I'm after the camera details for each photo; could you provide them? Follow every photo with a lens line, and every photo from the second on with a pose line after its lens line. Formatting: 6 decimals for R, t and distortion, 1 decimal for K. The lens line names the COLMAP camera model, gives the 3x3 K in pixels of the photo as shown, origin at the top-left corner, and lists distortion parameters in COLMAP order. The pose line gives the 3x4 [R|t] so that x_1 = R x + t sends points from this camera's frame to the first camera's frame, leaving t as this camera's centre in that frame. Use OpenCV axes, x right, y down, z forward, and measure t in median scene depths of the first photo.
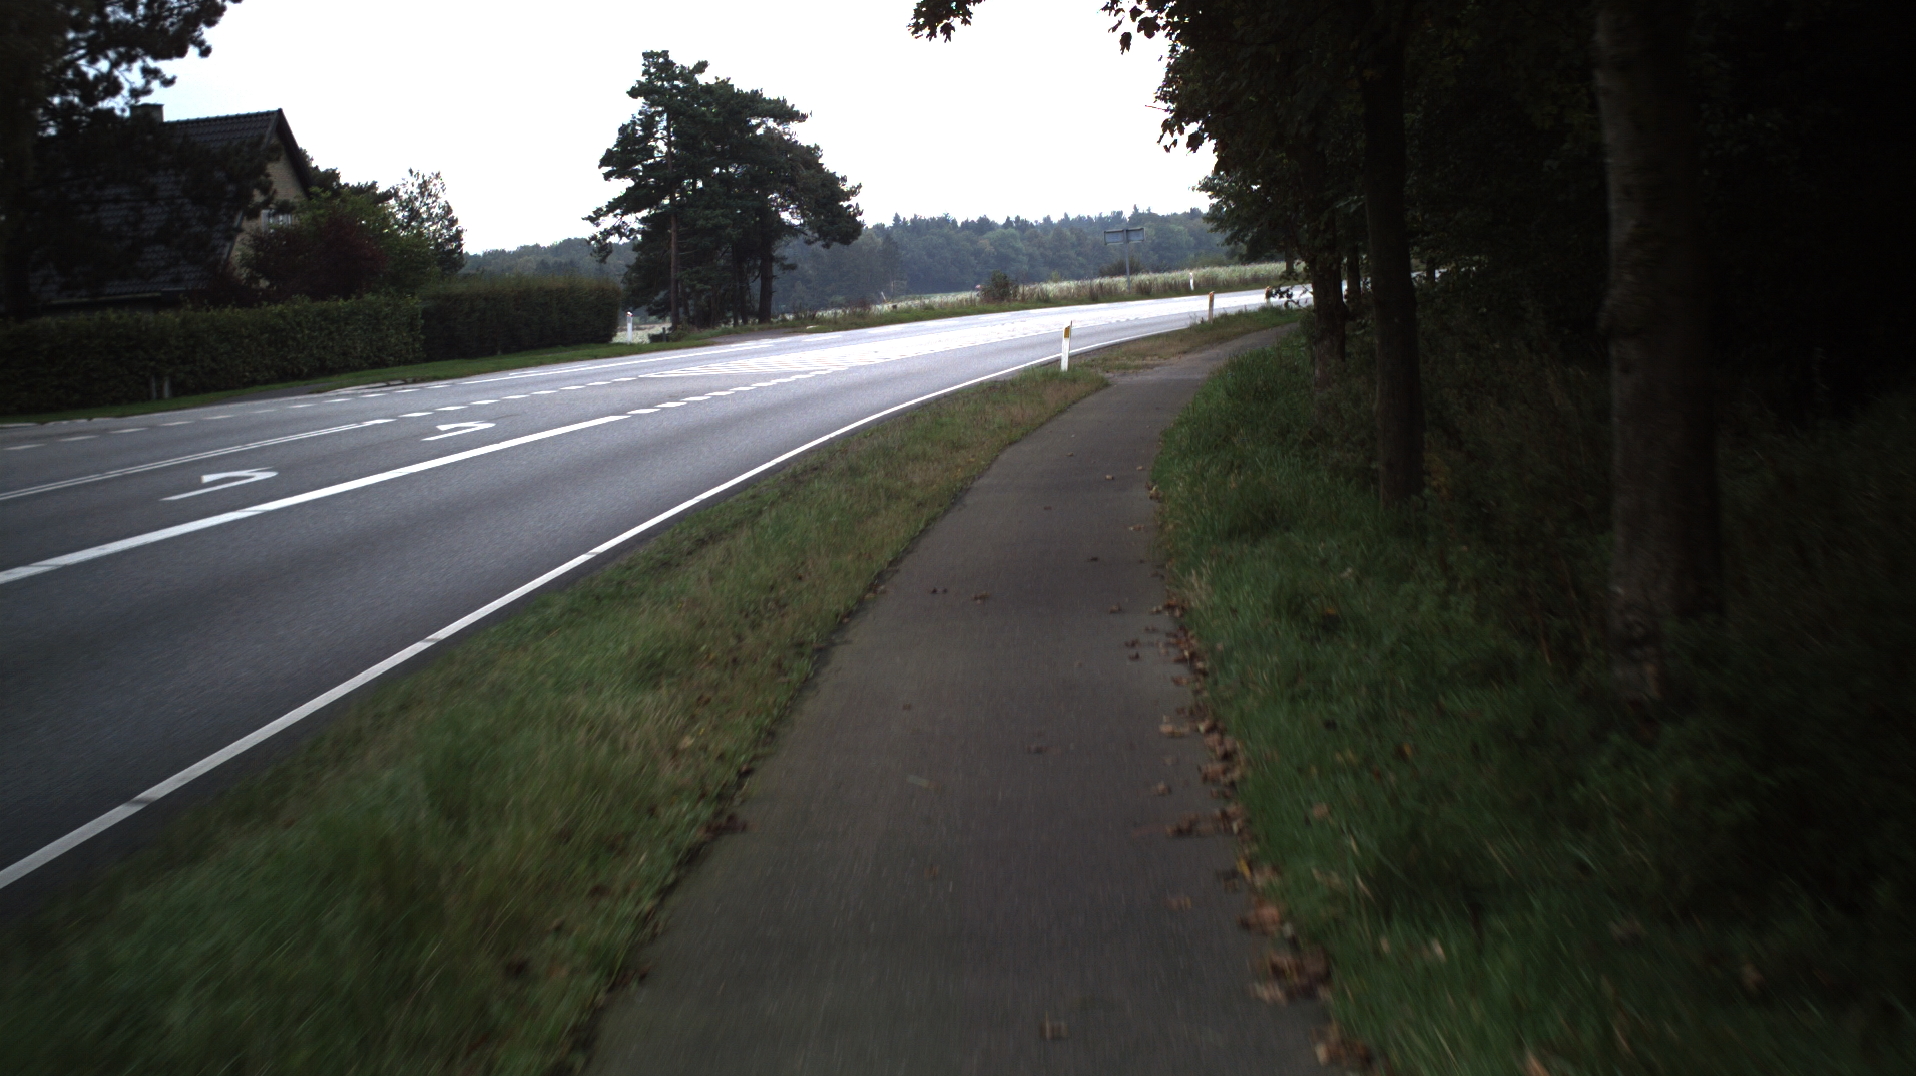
lens RADIAL K [[2912.1, 0, 958.0], [0, 2912.1, 538.0], [0, 0, 1]] dist [-0.241320, 0.179678]
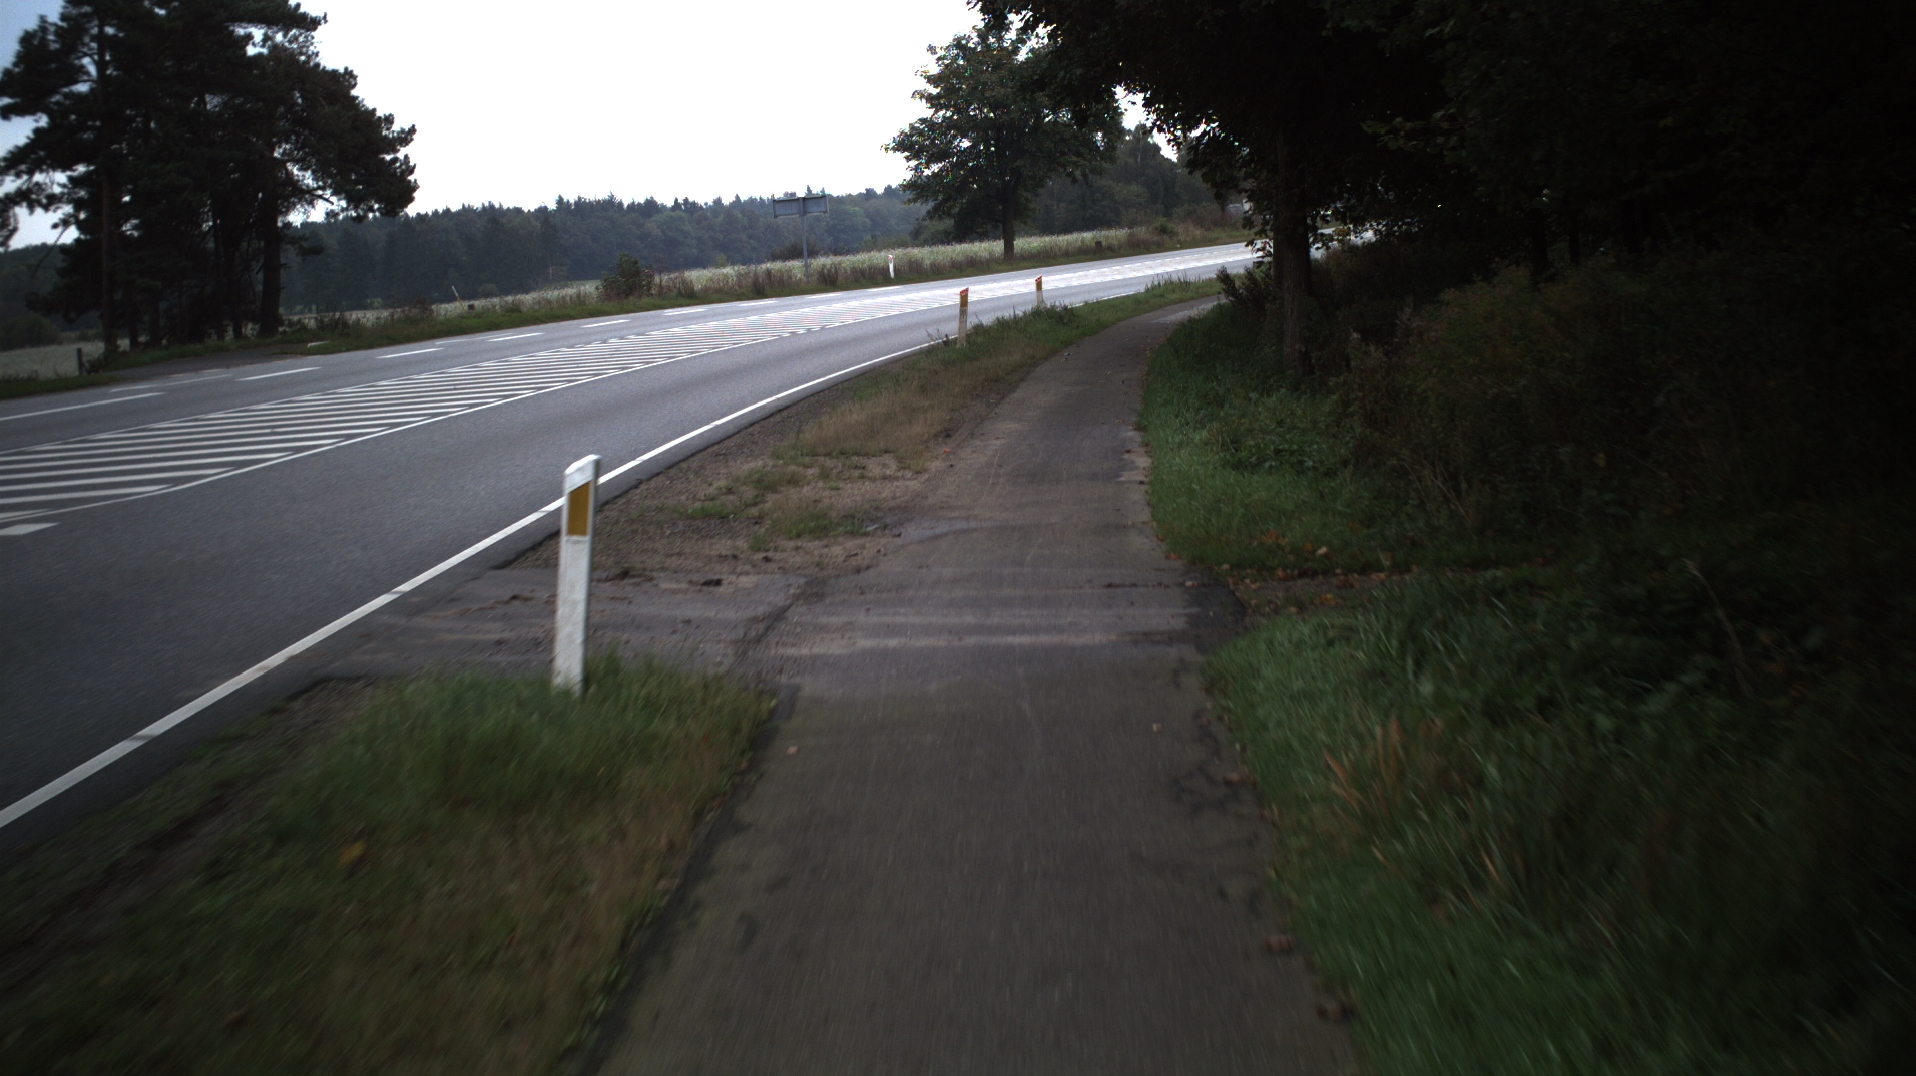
lens RADIAL K [[2912.1, 0, 958.0], [0, 2912.1, 538.0], [0, 0, 1]] dist [-0.241320, 0.179678]
pose [[0.993745, -0.013282, 0.110884, 0.018022], [0.012648, 0.999899, 0.006423, -0.029948], [-0.110958, -0.004980, 0.993813, 0.330988]]
